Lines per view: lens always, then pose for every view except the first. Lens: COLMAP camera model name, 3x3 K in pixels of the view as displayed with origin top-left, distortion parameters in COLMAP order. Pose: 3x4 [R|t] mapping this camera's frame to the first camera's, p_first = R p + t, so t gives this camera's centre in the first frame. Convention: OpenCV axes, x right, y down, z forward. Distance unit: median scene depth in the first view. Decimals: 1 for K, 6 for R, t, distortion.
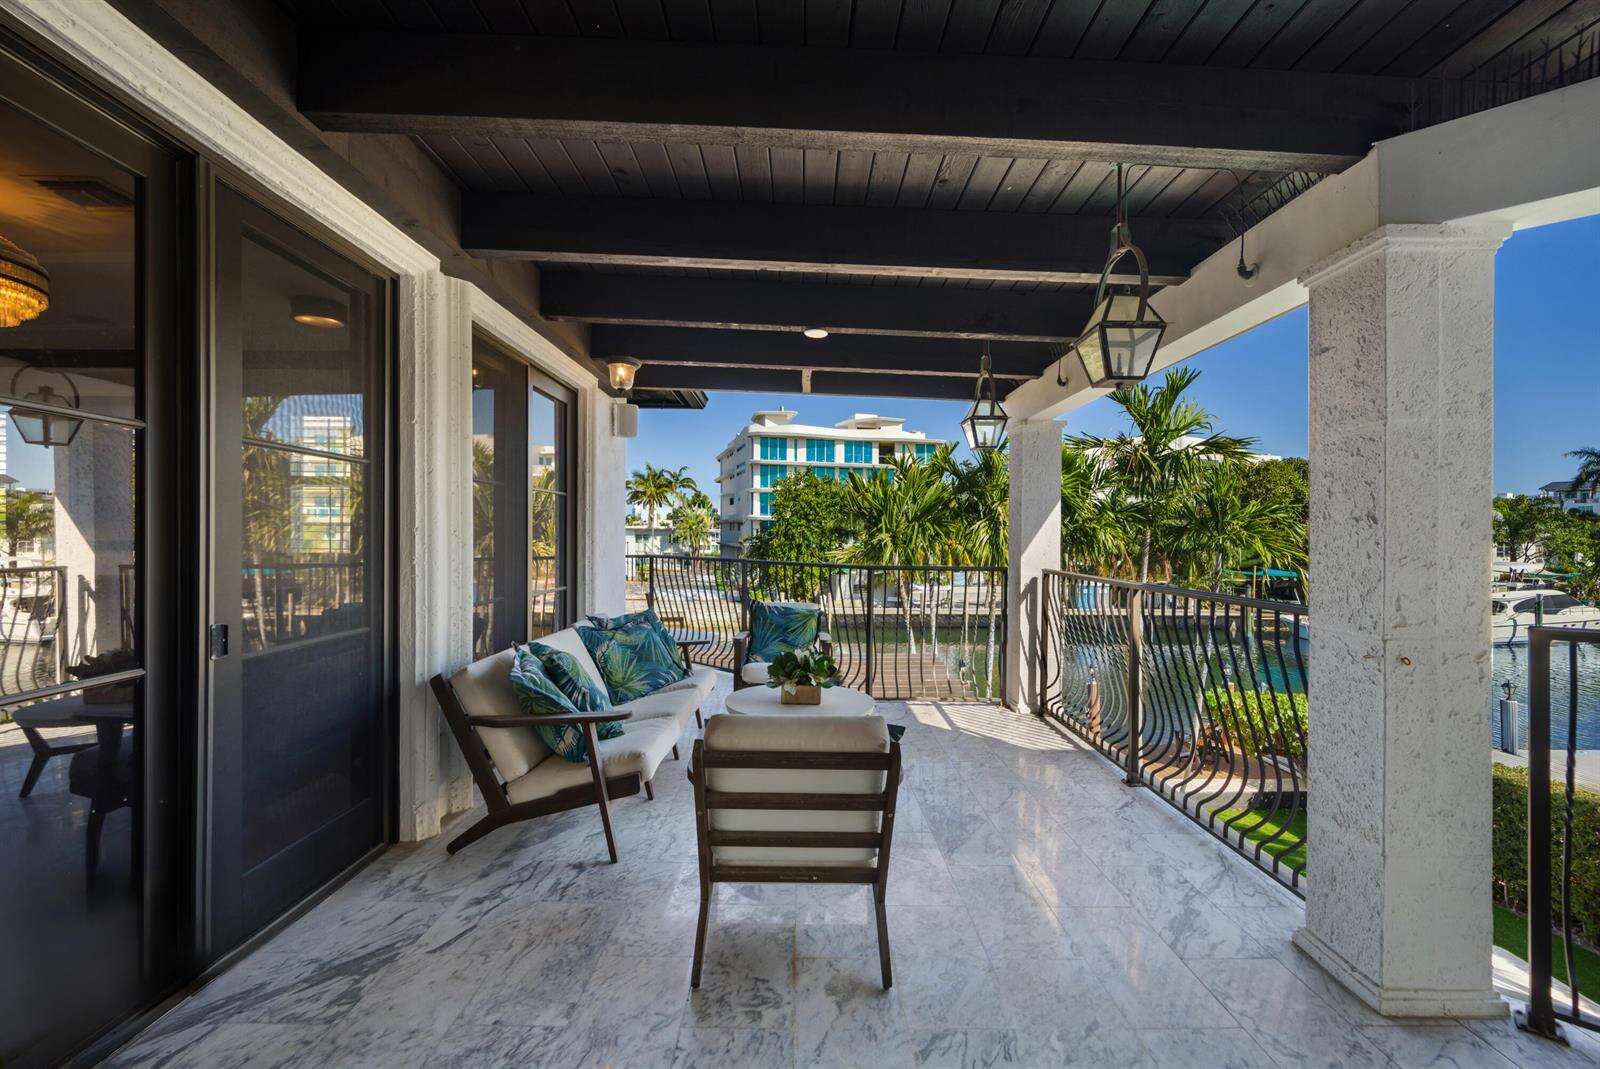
lens RADIAL K [[663.9, 0, 819.8], [0, 663.9, 528.9], [0, 0, 1]] dist [0.002067, -0.000168]
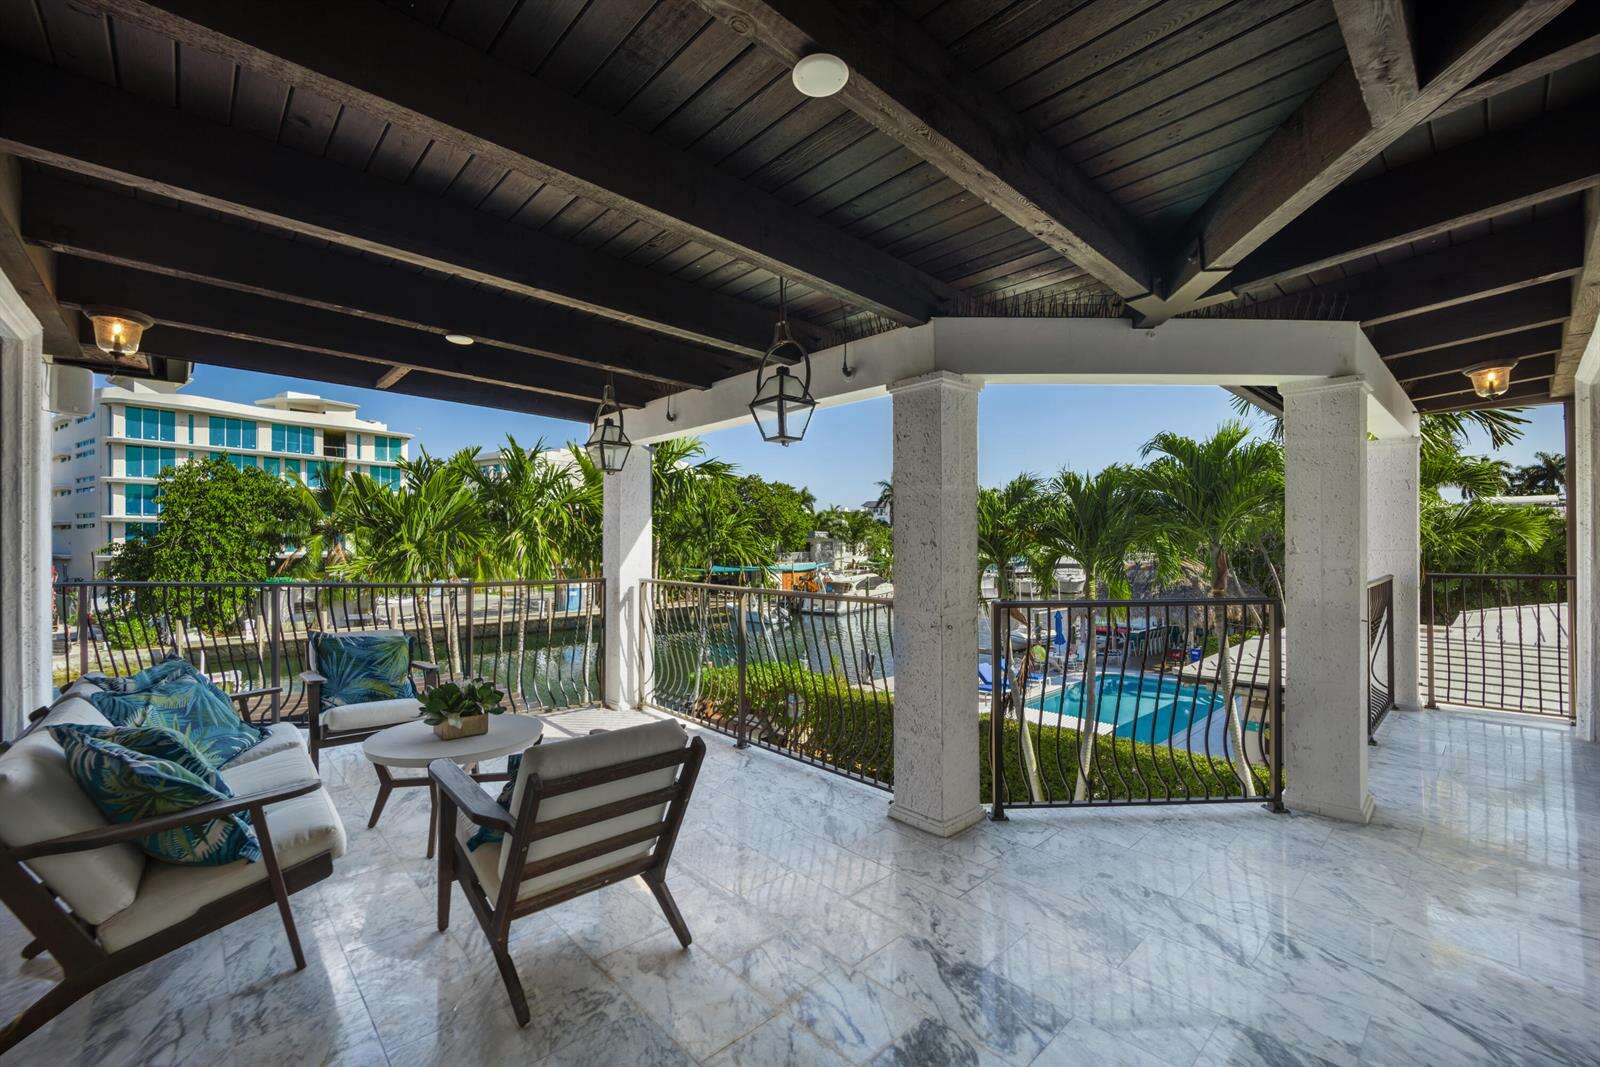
lens RADIAL K [[648.8, 0, 795.9], [0, 648.8, 532.5], [0, 0, 1]] dist [-0.003672, -0.000220]
pose [[0.753332, -0.000112, 0.657641, -0.248636], [0.001167, 0.999999, -0.001166, -0.020955], [-0.657640, 0.001646, 0.753331, 0.002040]]
